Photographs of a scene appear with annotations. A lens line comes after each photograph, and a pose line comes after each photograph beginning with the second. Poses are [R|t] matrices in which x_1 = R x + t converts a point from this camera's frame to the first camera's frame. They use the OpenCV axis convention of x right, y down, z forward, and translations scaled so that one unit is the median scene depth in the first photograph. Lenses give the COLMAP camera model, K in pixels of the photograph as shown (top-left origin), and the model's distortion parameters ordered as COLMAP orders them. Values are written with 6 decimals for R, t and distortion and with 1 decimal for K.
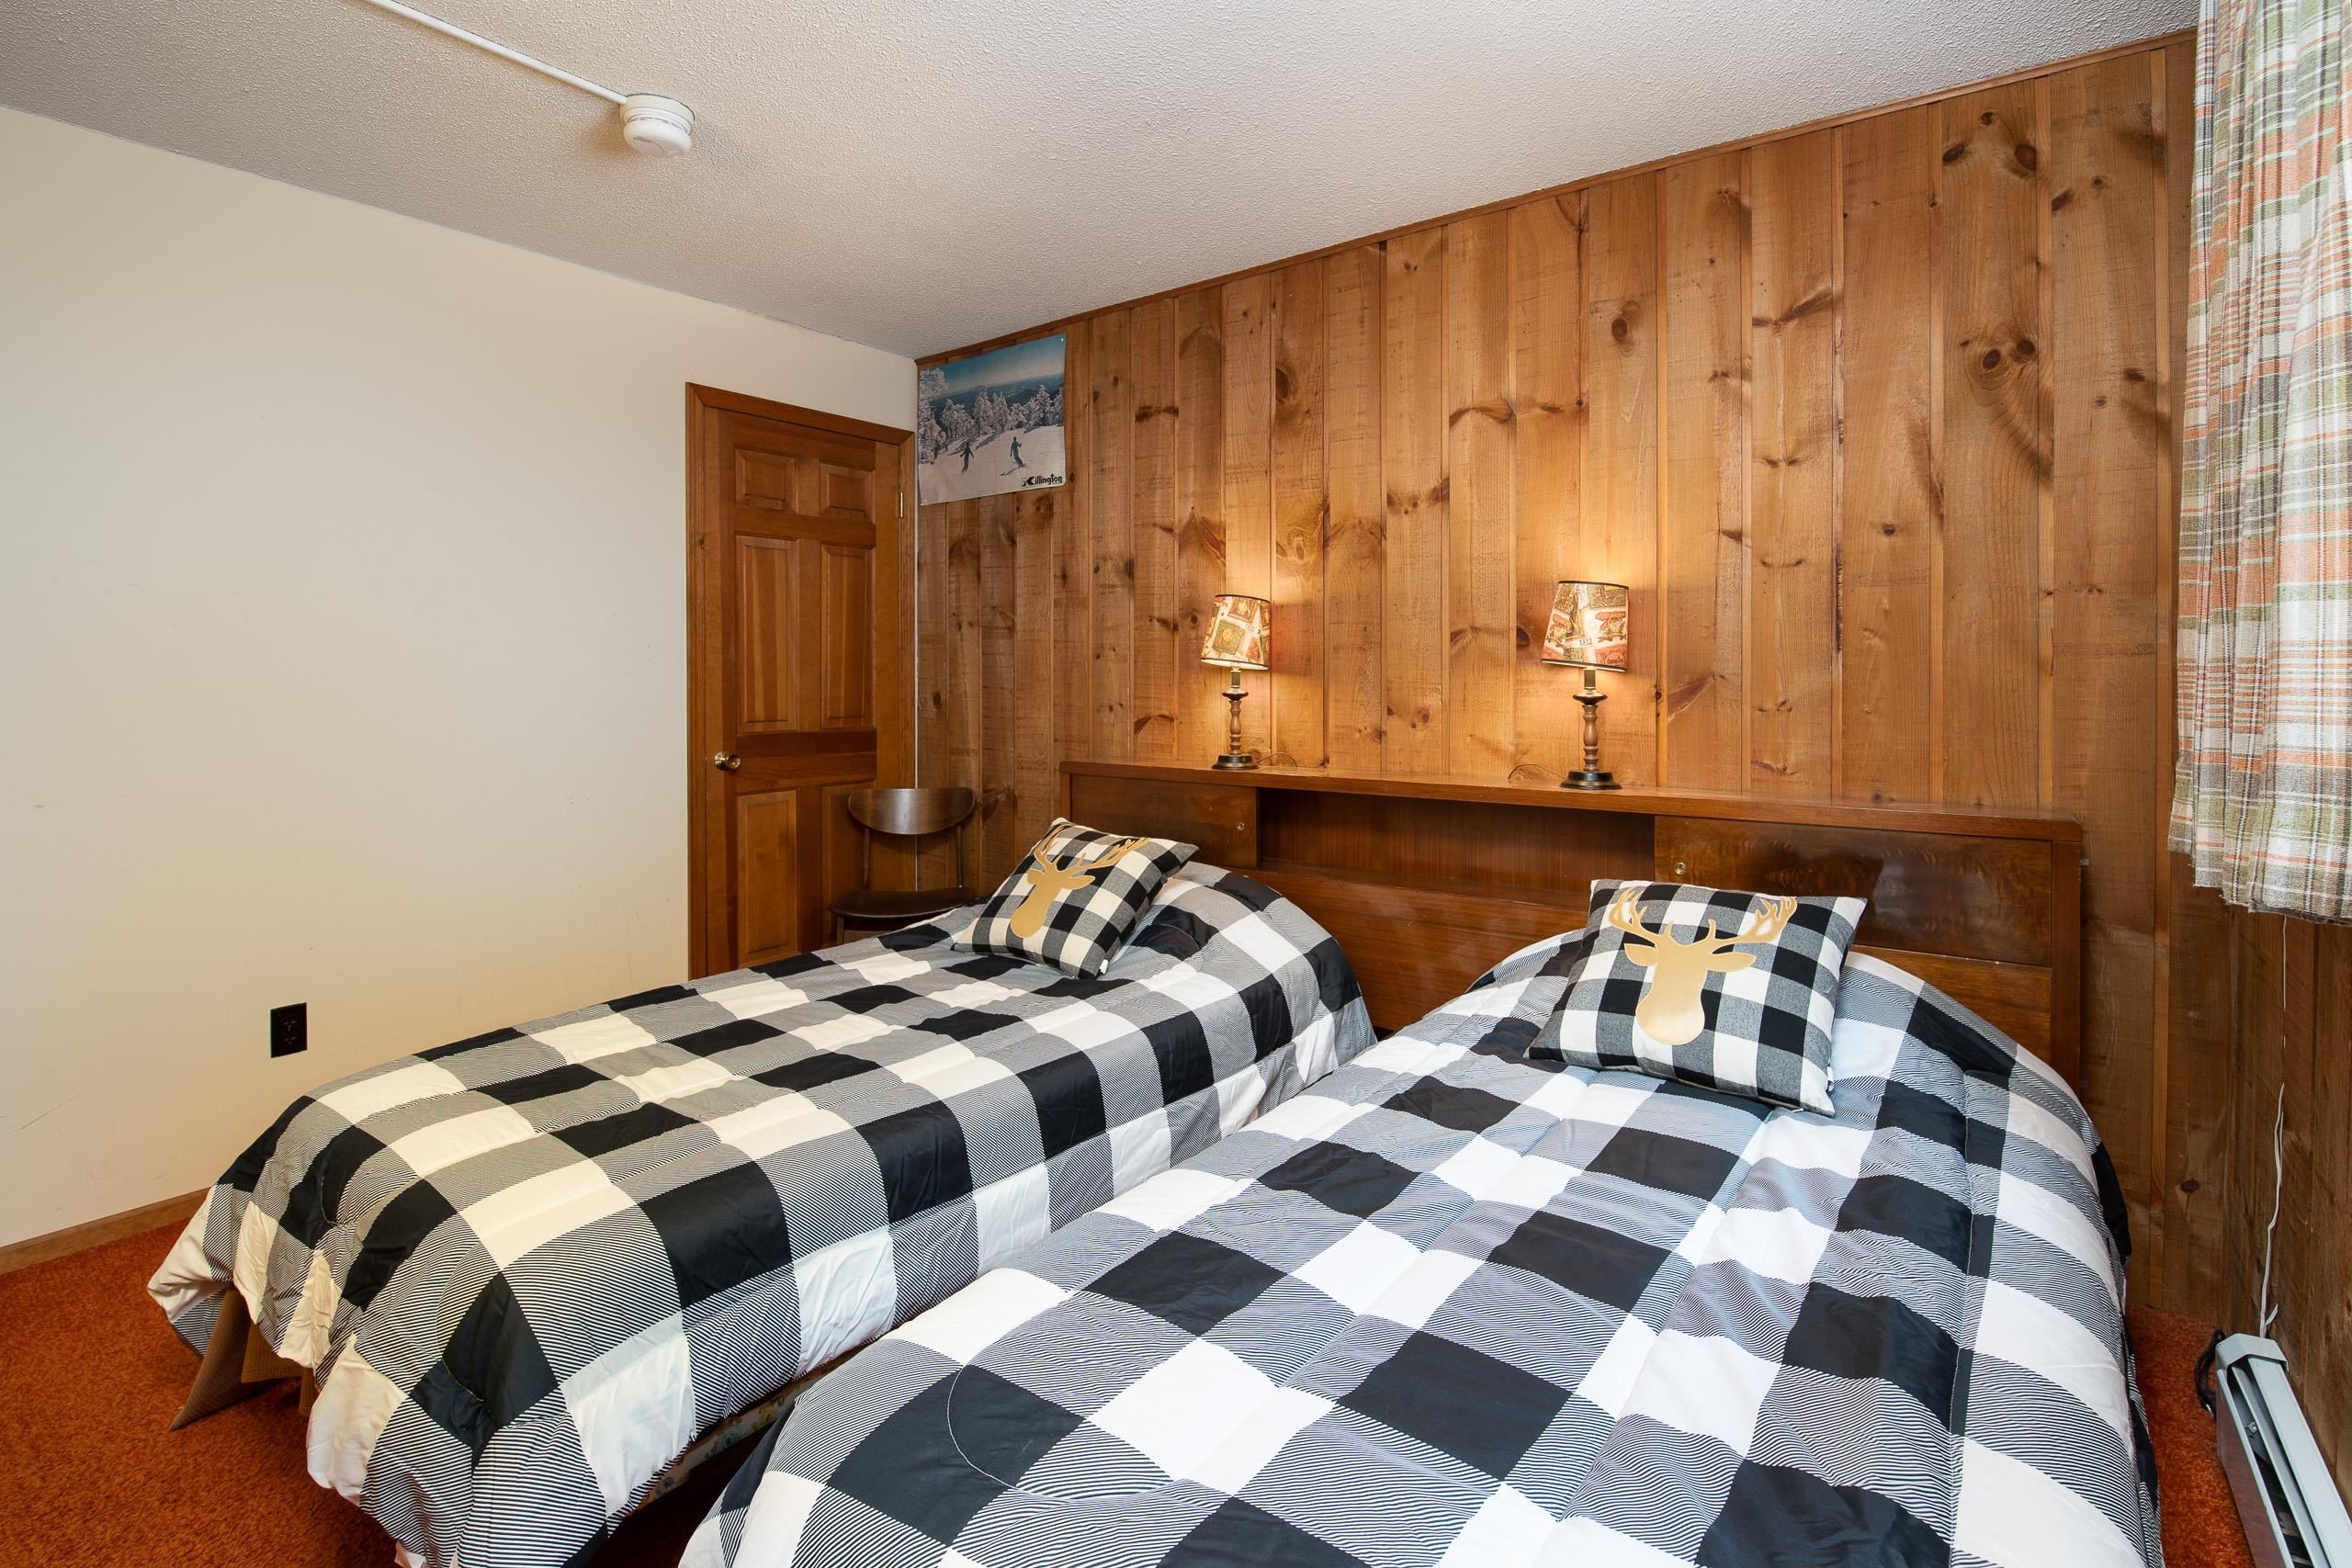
lens RADIAL K [[1065.2, 0, 1187.1], [0, 1065.2, 692.5], [0, 0, 1]] dist [-0.032479, -0.000305]
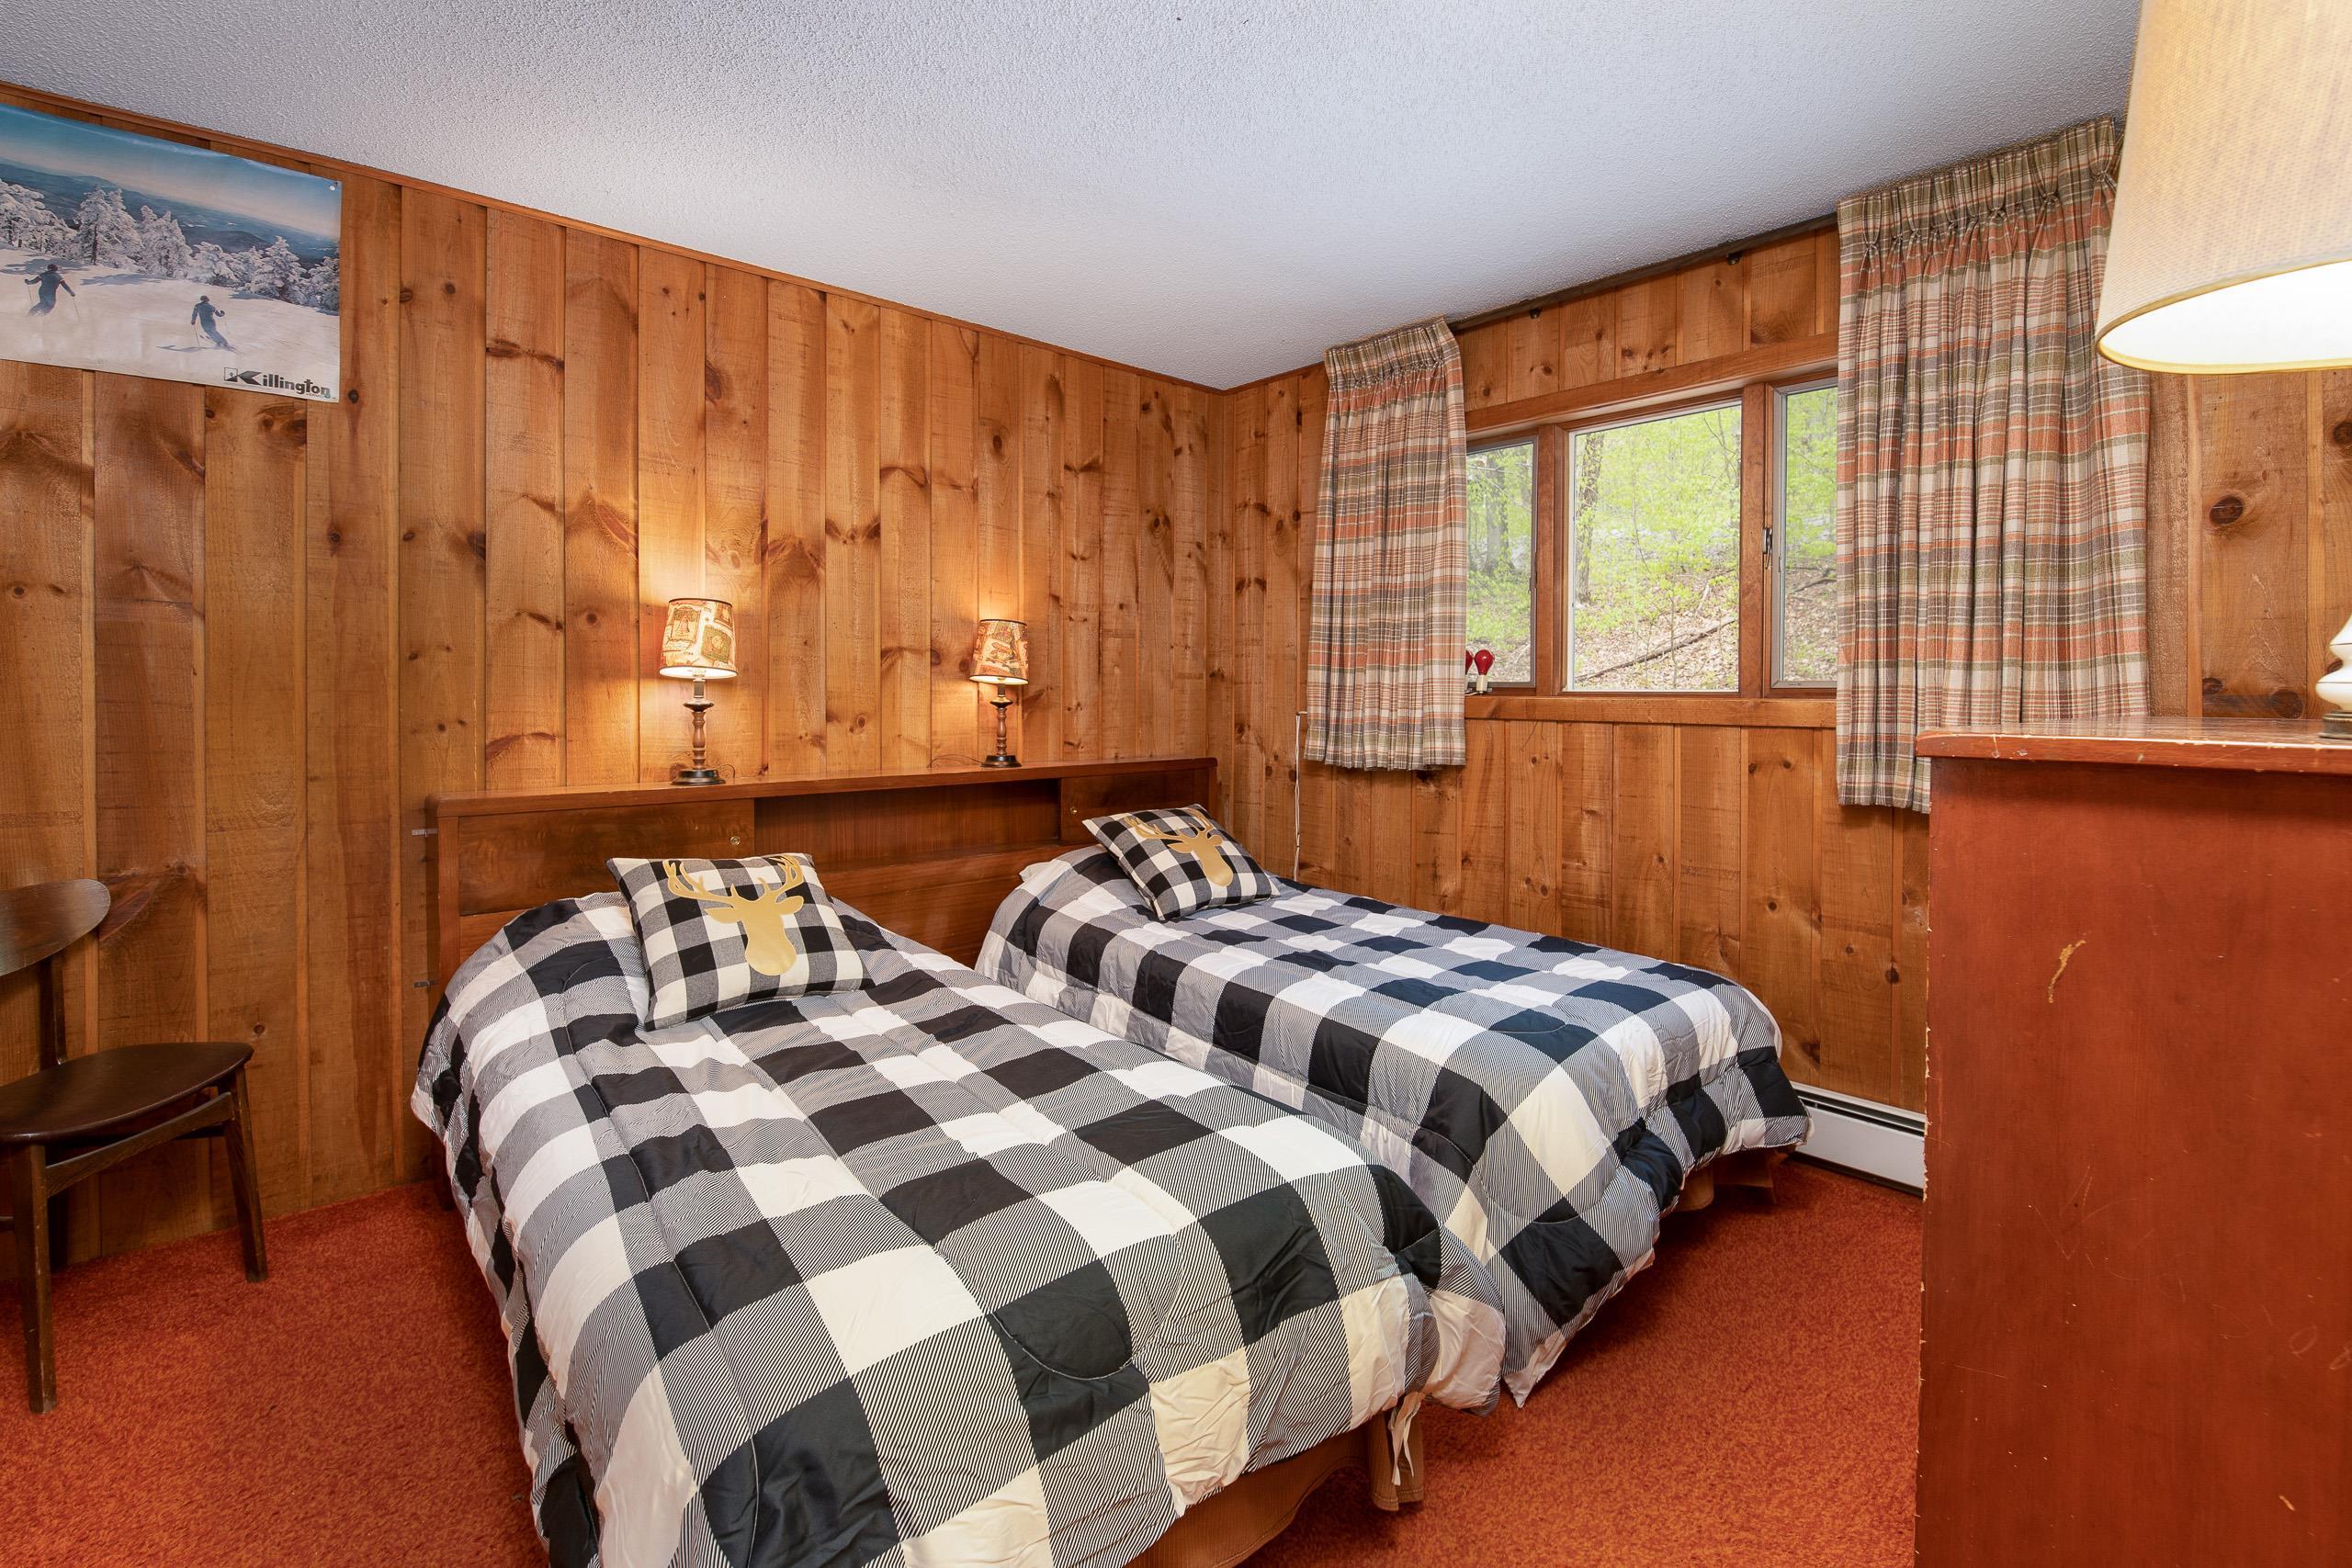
lens RADIAL K [[1027.1, 0, 1182.5], [0, 1027.1, 714.6], [0, 0, 1]] dist [-0.033425, -0.000525]
pose [[0.200396, -0.024375, 0.979412, -0.753038], [0.007505, 0.999699, 0.023344, -0.007631], [-0.979686, 0.002673, 0.200519, 0.402198]]
